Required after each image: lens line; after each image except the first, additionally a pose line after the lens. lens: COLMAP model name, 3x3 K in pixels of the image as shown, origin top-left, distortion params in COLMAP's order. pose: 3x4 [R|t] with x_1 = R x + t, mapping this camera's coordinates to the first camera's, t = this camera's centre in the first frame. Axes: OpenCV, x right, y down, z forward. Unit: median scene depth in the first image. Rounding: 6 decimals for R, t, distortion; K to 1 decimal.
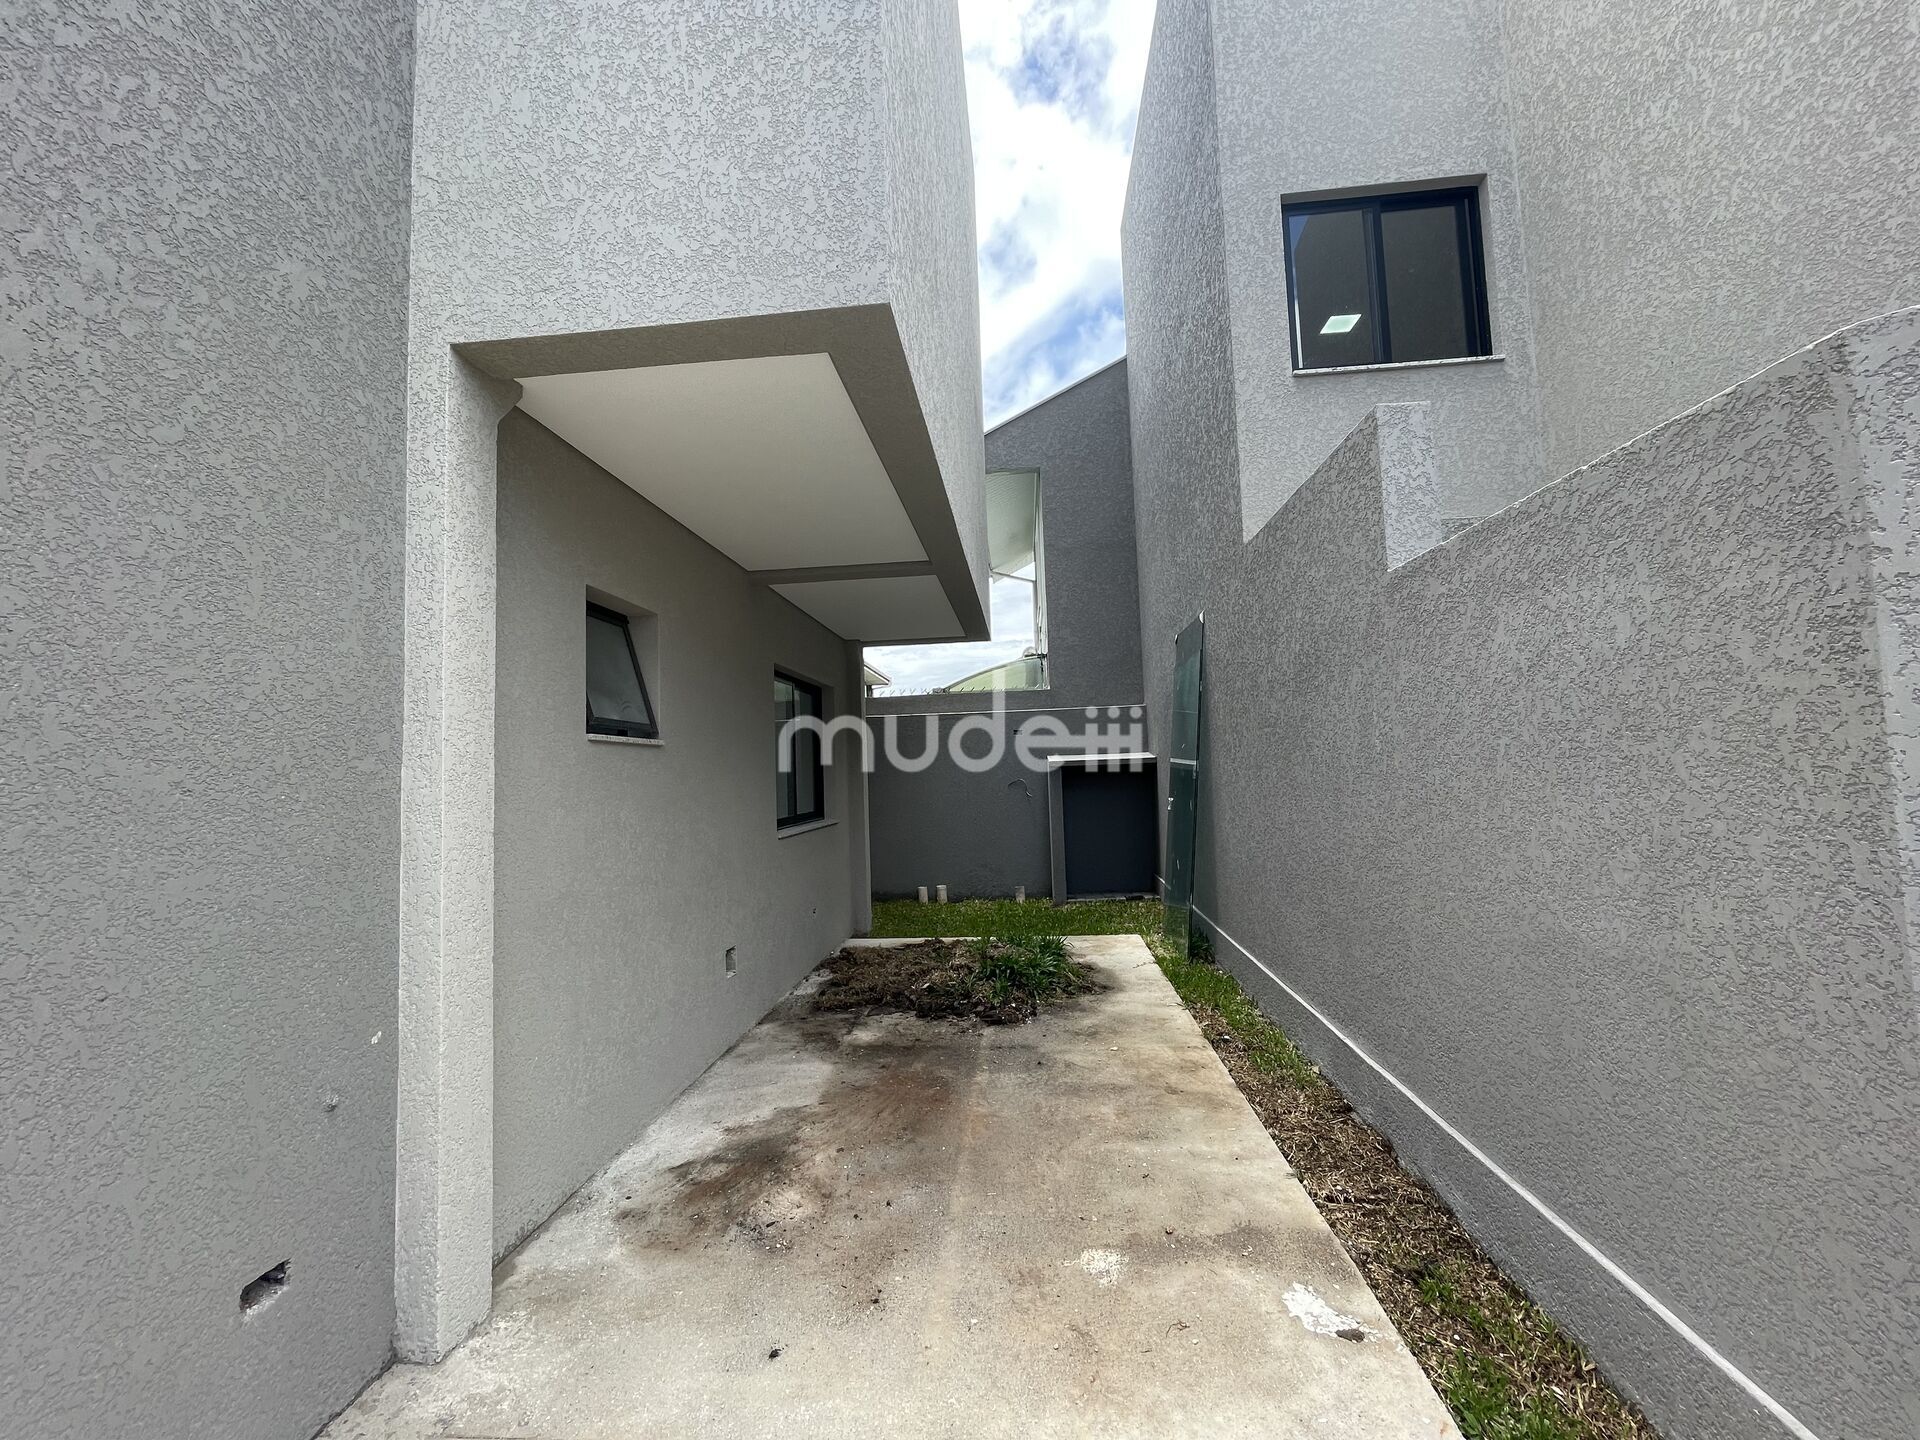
lens RADIAL K [[779.5, 0, 965.6], [0, 779.5, 718.8], [0, 0, 1]] dist [-0.002249, 0.000055]
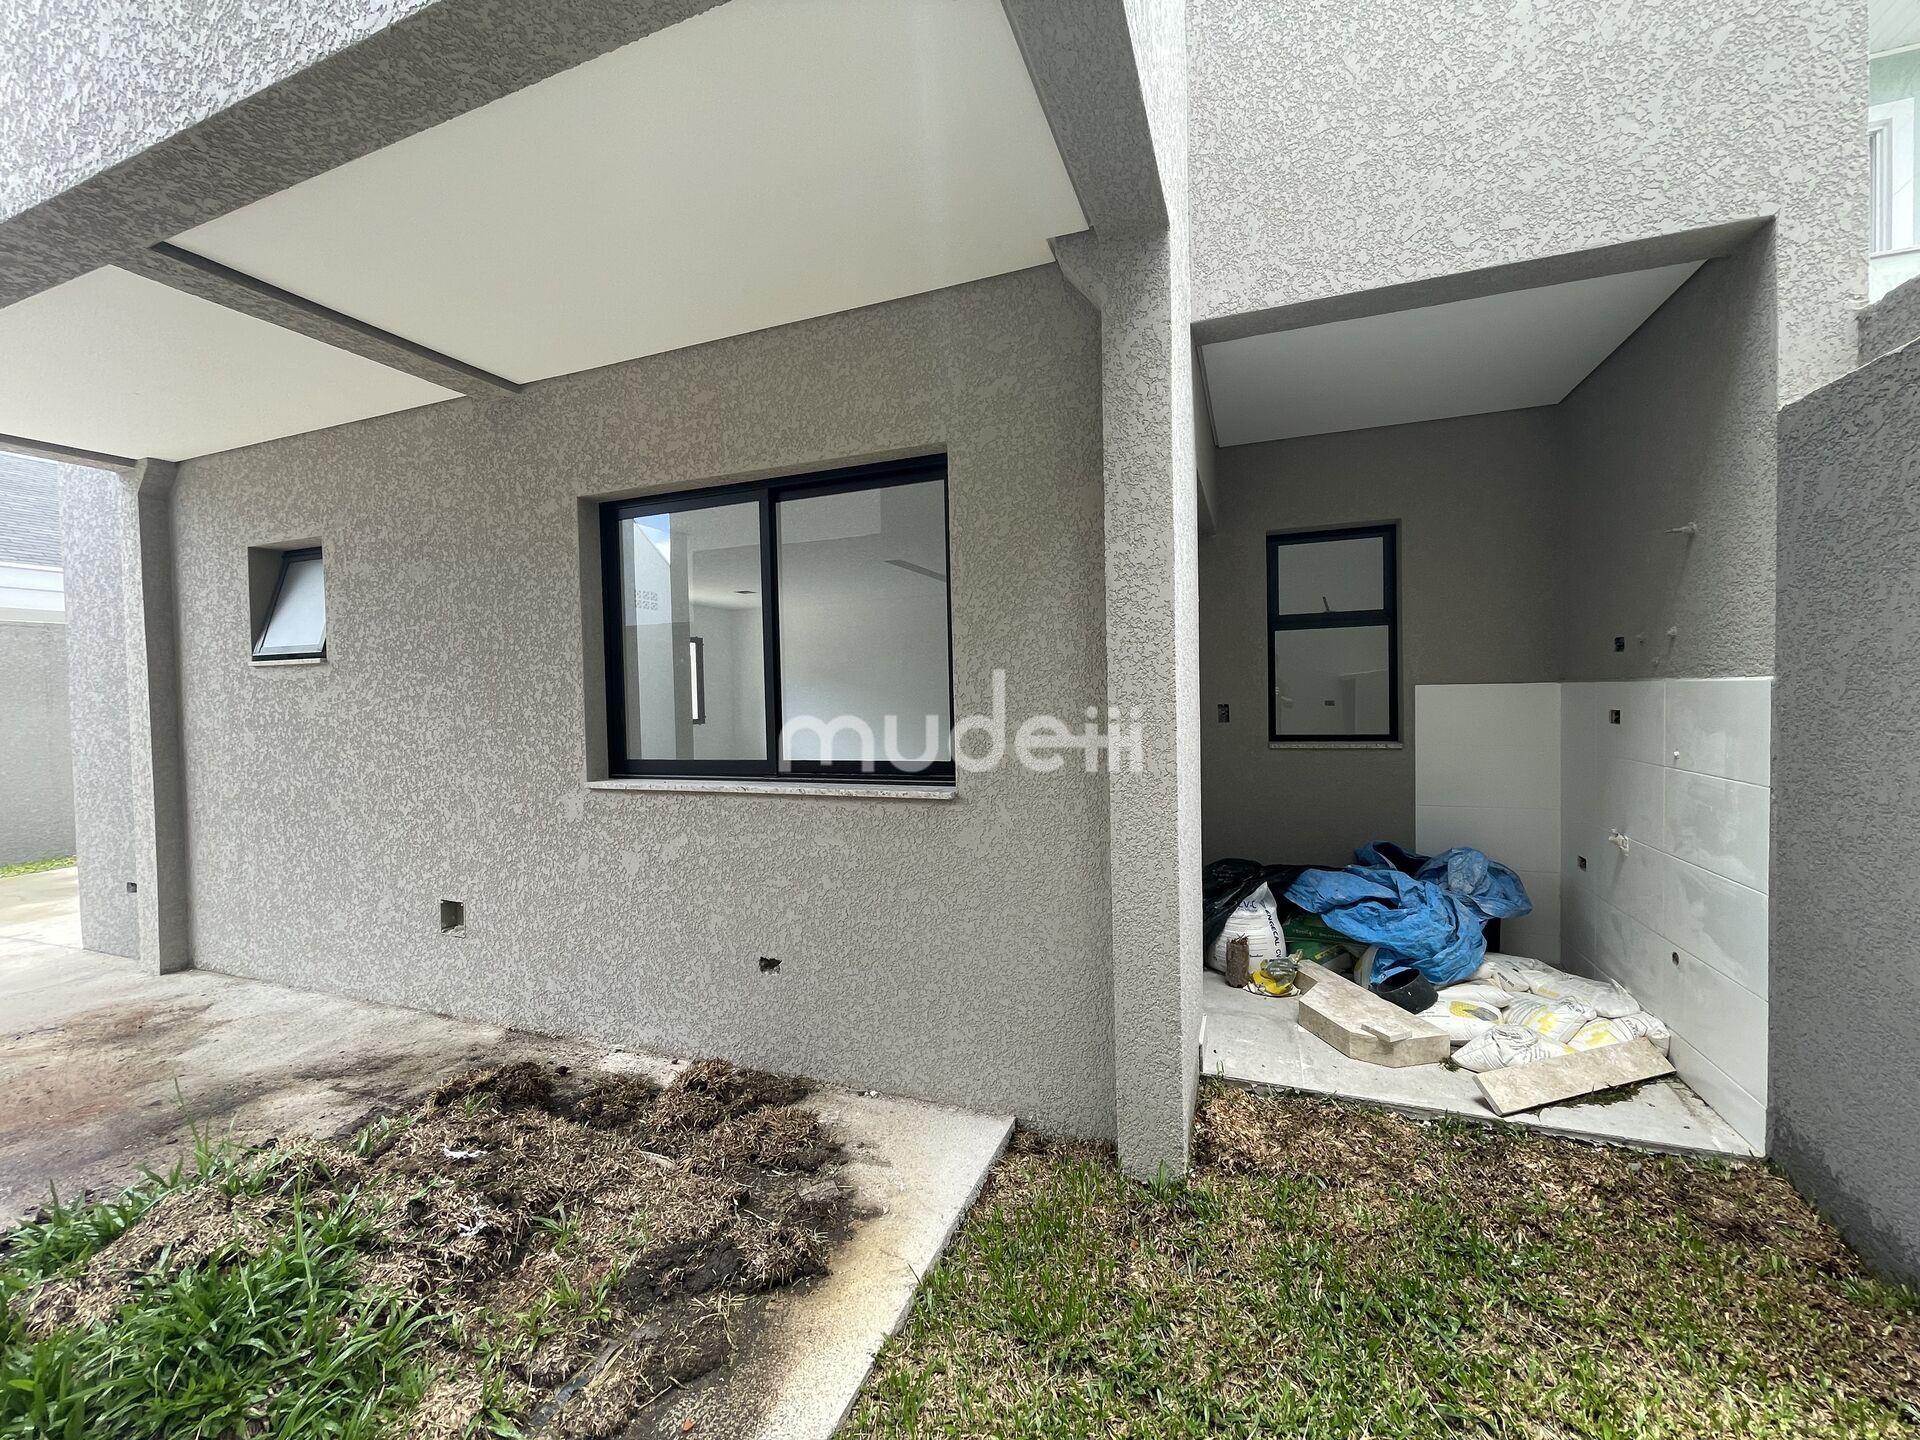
lens RADIAL K [[779.5, 0, 961.0], [0, 779.5, 715.7], [0, 0, 1]] dist [-0.002249, 0.000055]
pose [[-0.283221, 0.065537, -0.956813, 0.349236], [0.095854, 0.994601, 0.039752, 0.134771], [0.954252, -0.080456, -0.287974, 1.961665]]
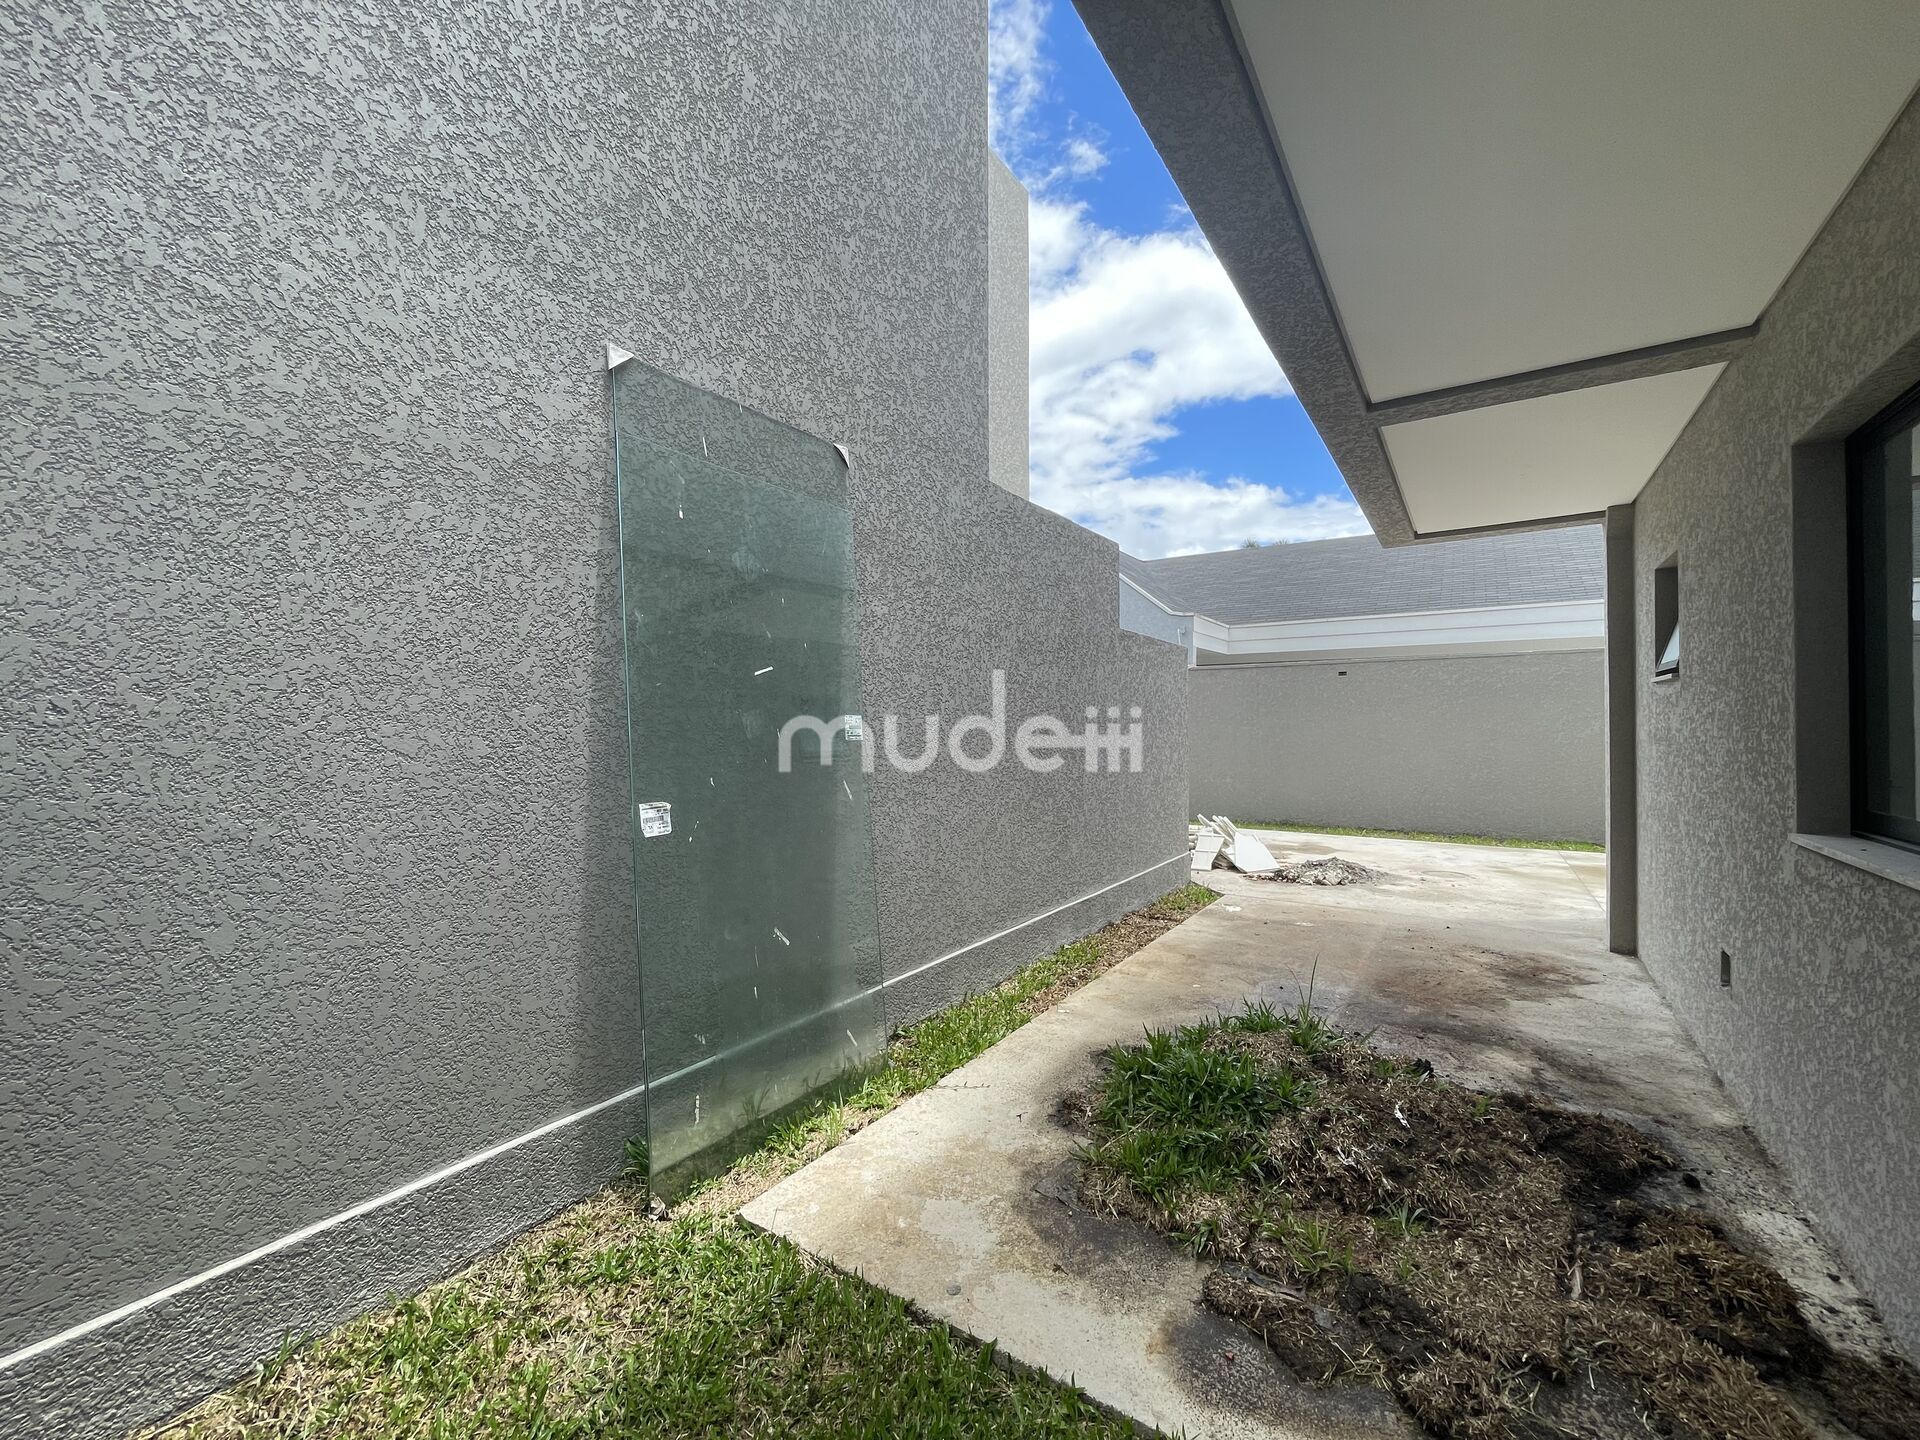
lens RADIAL K [[779.5, 0, 961.4], [0, 779.5, 720.6], [0, 0, 1]] dist [-0.002249, 0.000055]
pose [[-0.873919, 0.036749, 0.484681, -0.053679], [-0.002157, 0.996835, -0.079470, 0.161252], [-0.486067, -0.070496, -0.871073, 2.181657]]
